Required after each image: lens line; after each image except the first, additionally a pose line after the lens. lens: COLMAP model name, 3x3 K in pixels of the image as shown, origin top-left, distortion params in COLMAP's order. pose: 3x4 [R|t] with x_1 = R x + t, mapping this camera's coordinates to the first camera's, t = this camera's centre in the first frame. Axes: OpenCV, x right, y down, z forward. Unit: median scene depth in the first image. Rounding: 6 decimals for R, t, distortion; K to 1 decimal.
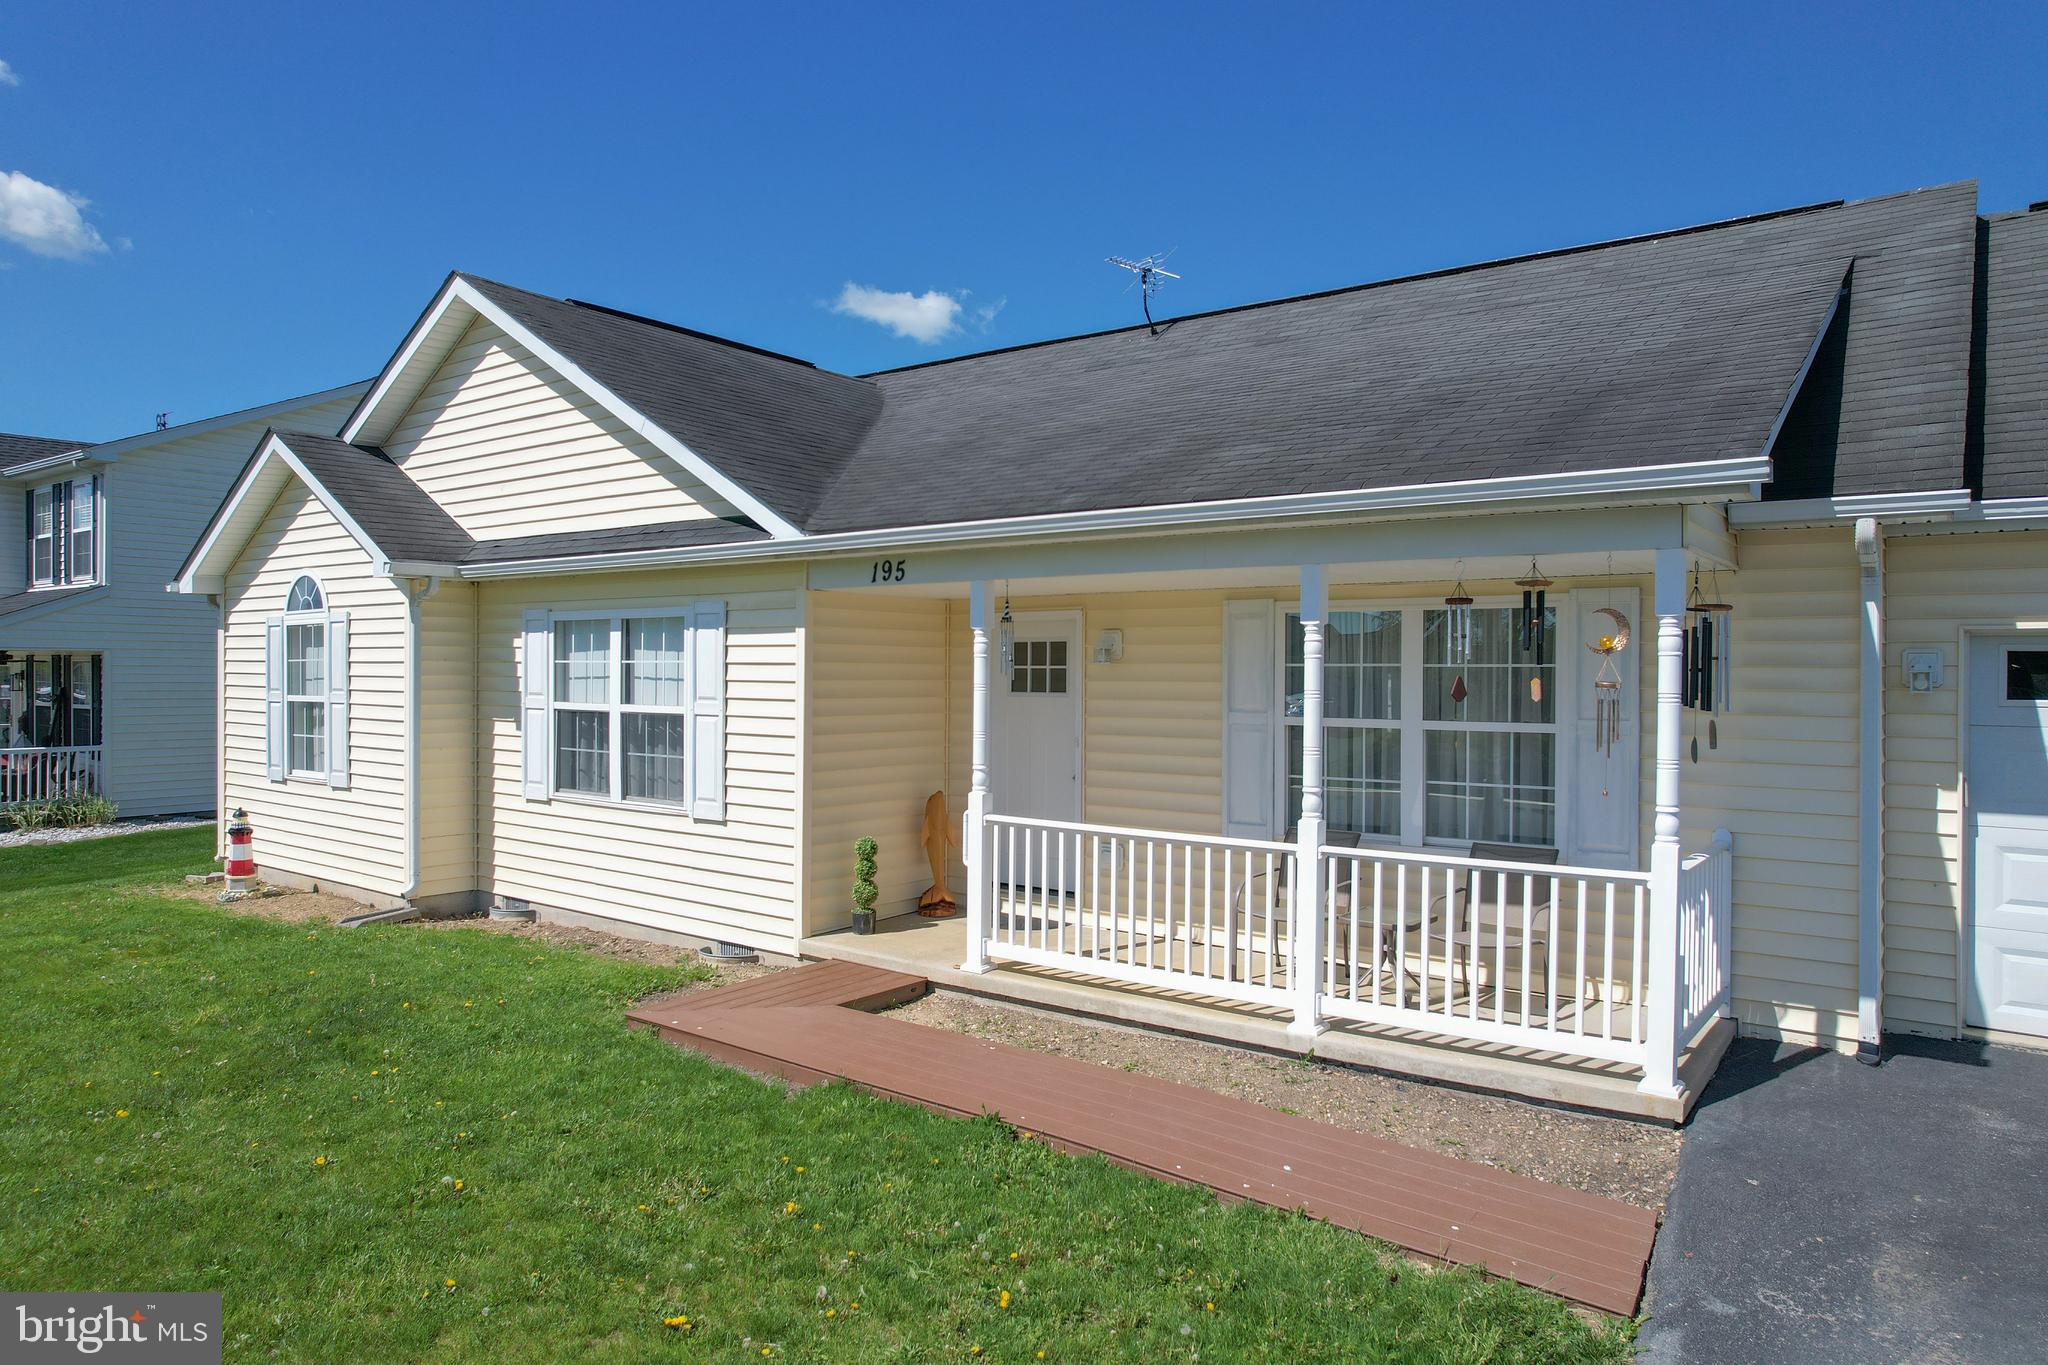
lens RADIAL K [[1304.9, 0, 1024.0], [0, 1304.9, 682.5], [0, 0, 1]] dist [-0.067626, 0.057302]
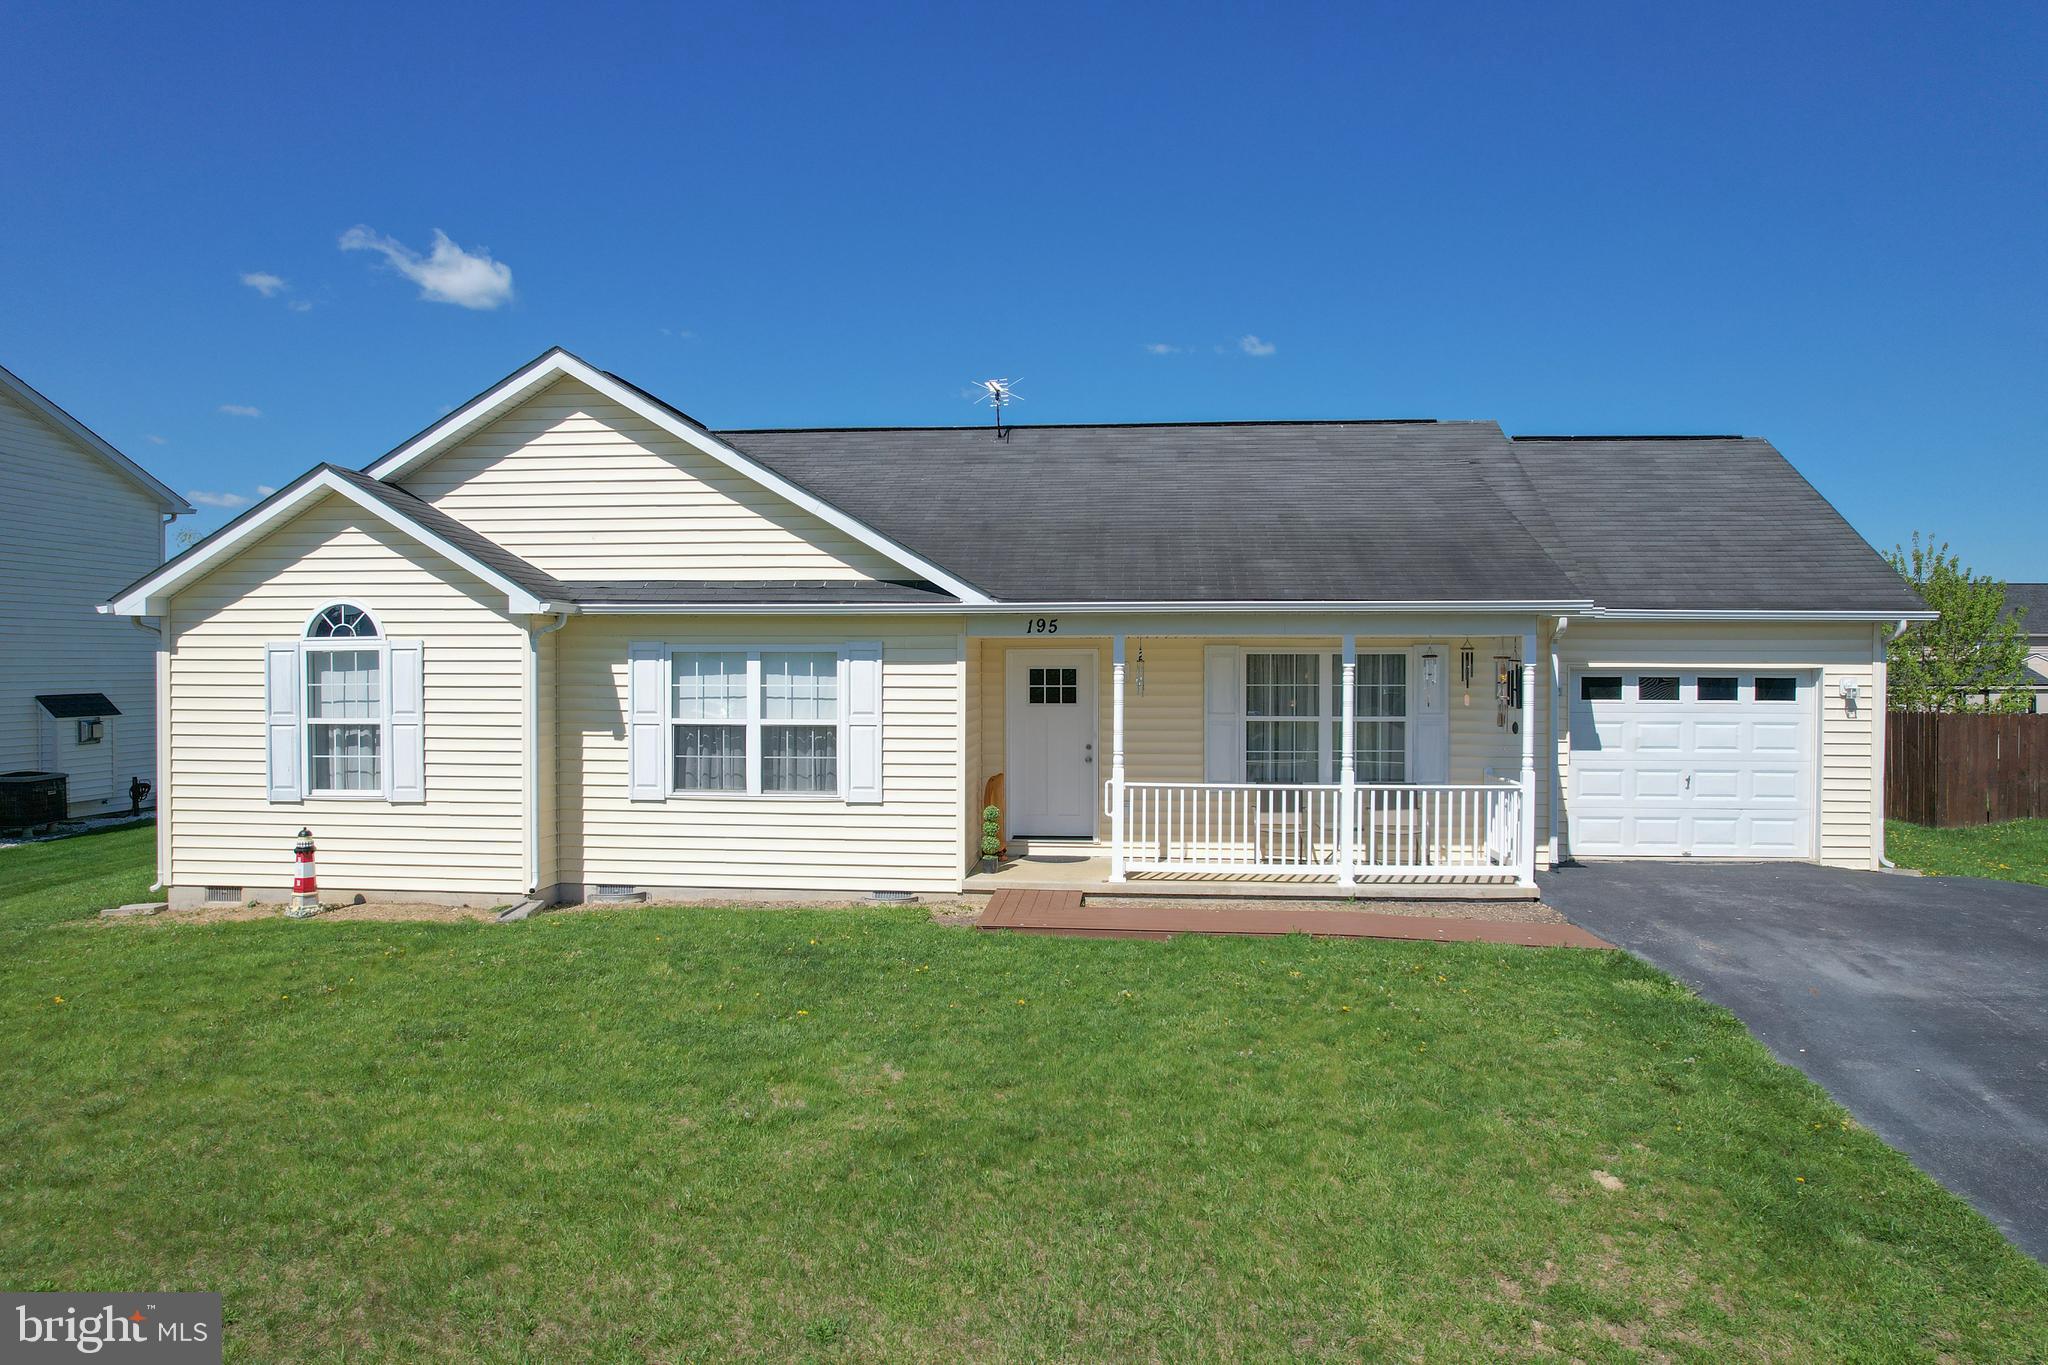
lens RADIAL K [[1304.9, 0, 1024.0], [0, 1304.9, 682.5], [0, 0, 1]] dist [-0.067626, 0.057302]
pose [[0.851978, -0.010692, 0.523468, -0.762715], [0.008851, 0.999943, 0.006018, -0.024249], [-0.523502, -0.000494, 0.852024, -0.228181]]
